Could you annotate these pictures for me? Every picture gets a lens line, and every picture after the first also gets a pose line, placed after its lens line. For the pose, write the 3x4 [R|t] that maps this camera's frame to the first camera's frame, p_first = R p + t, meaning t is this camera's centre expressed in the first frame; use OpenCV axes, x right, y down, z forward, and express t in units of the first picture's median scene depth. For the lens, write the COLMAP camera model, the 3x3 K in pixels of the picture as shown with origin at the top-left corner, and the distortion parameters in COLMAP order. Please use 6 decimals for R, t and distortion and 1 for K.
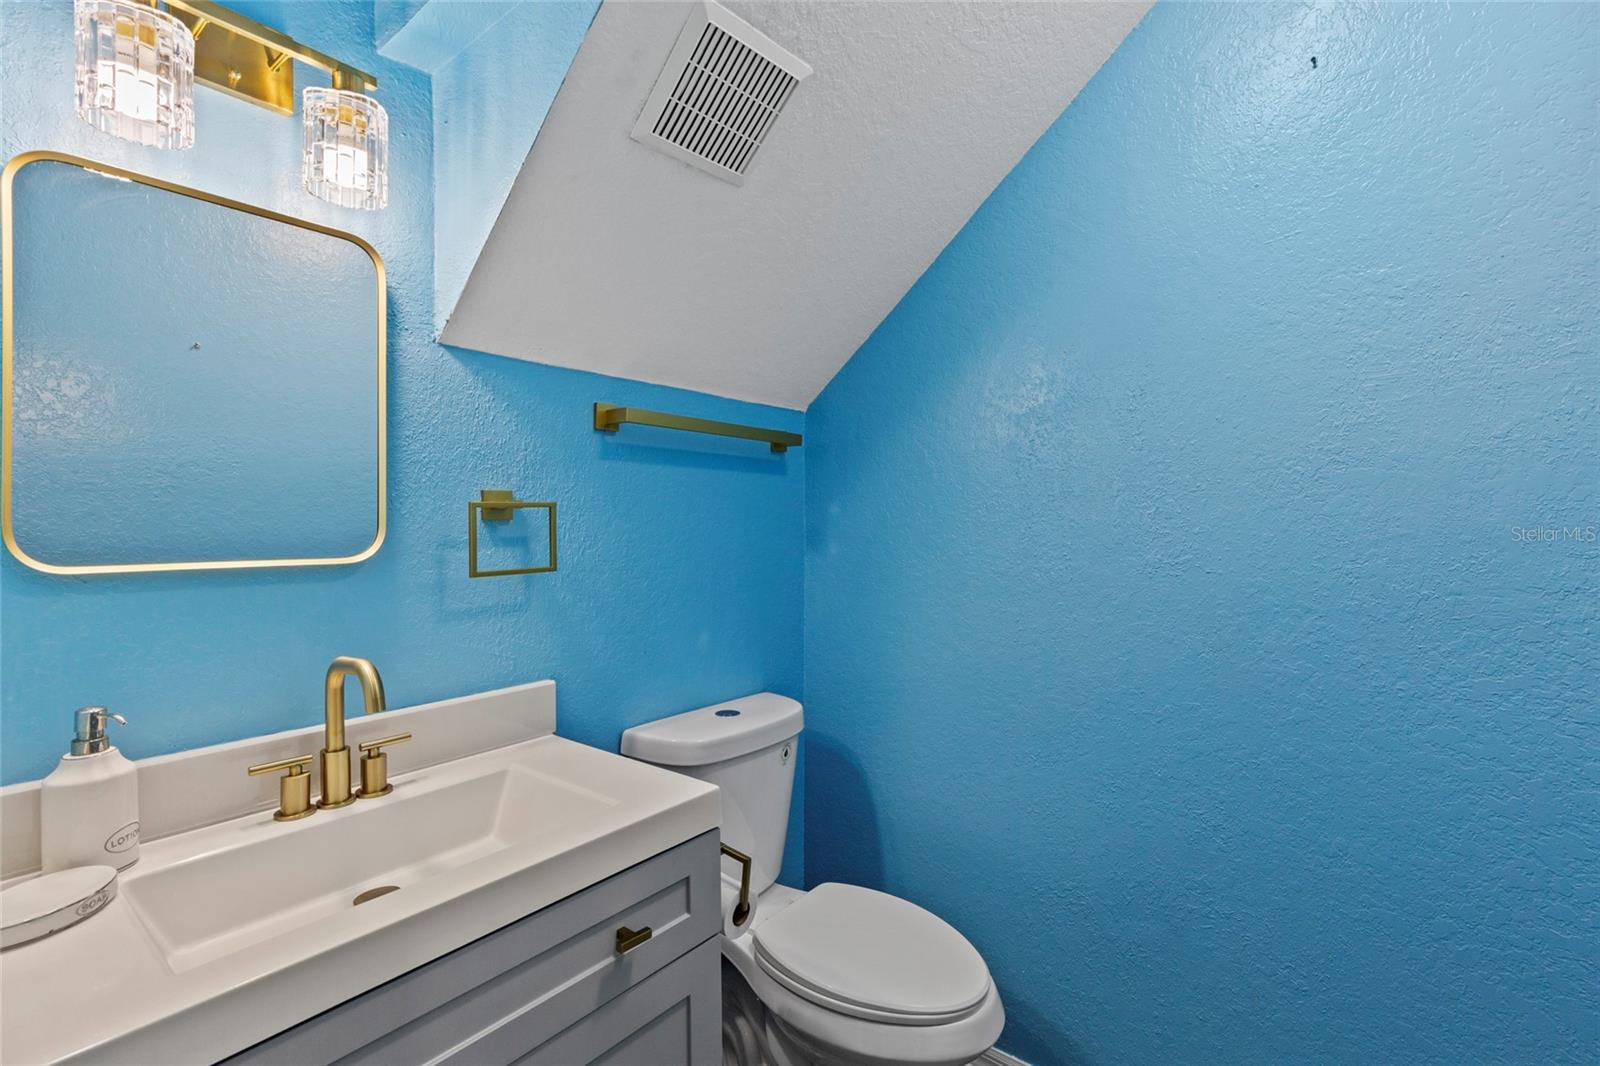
lens RADIAL K [[727.9, 0, 796.7], [0, 727.9, 530.7], [0, 0, 1]] dist [0.004298, 0.000279]
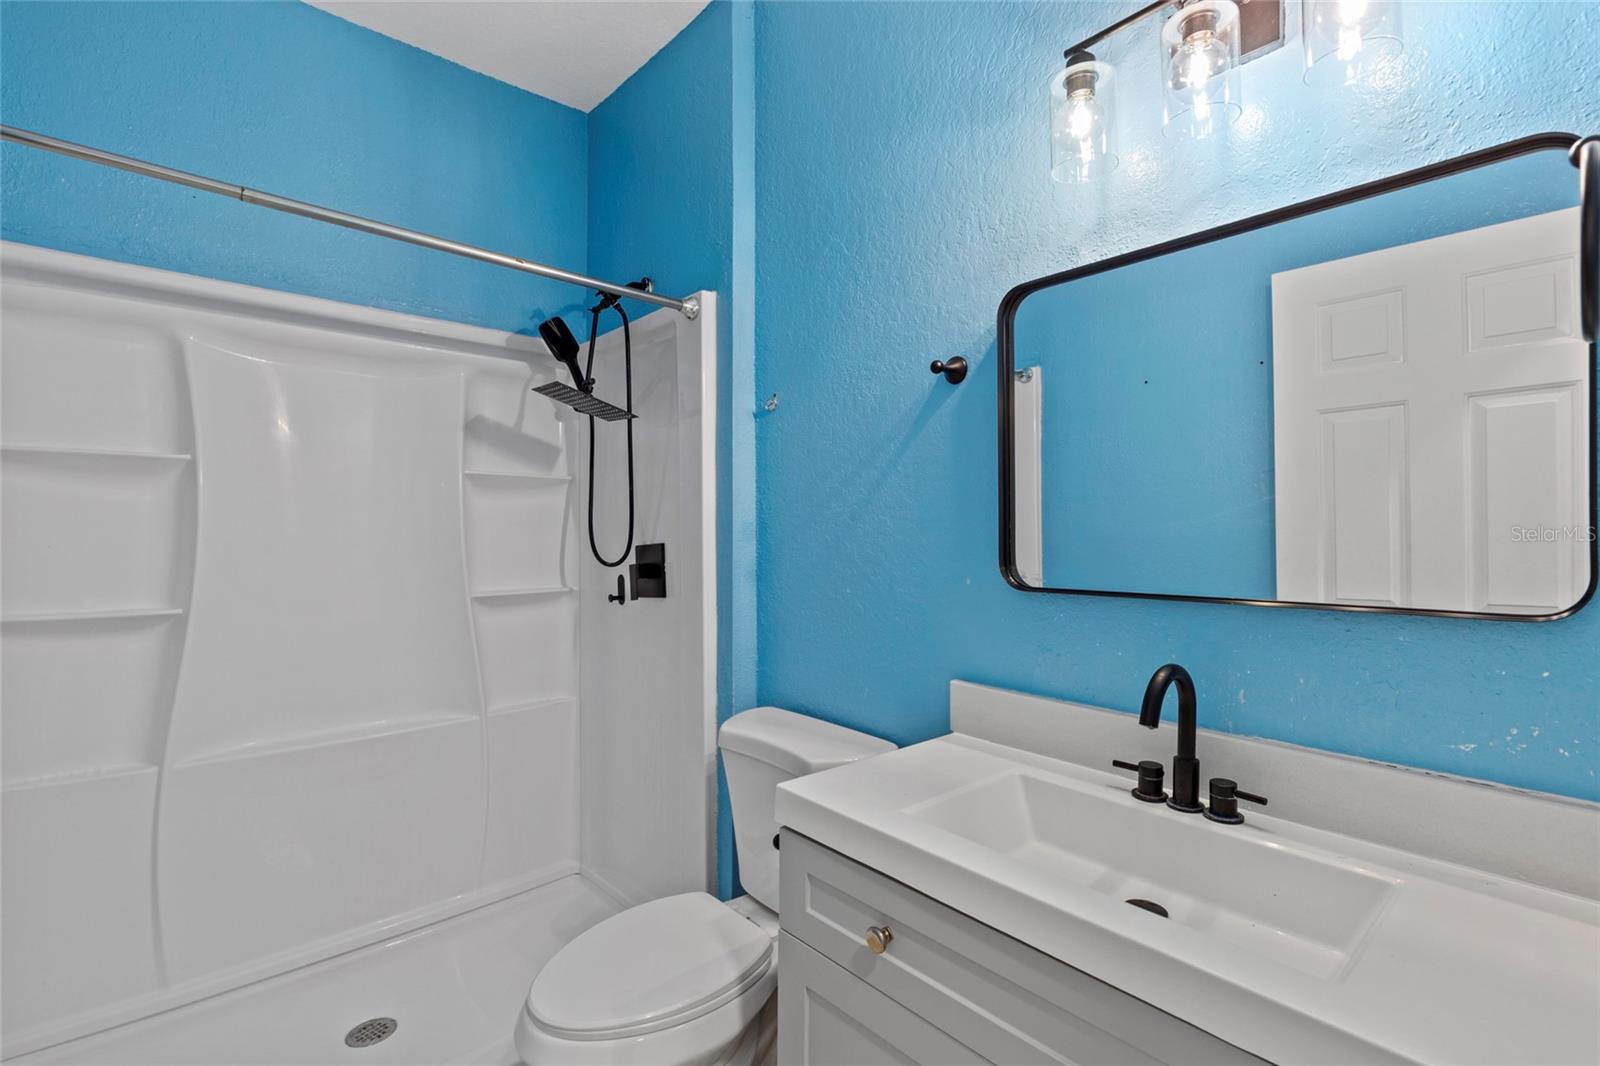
lens RADIAL K [[727.9, 0, 796.5], [0, 727.9, 528.5], [0, 0, 1]] dist [0.004298, 0.000279]
pose [[-0.216501, -0.008447, -0.976246, 0.517953], [-0.019707, 0.999797, -0.004281, -0.003576], [0.976083, 0.018313, -0.216624, 0.722075]]
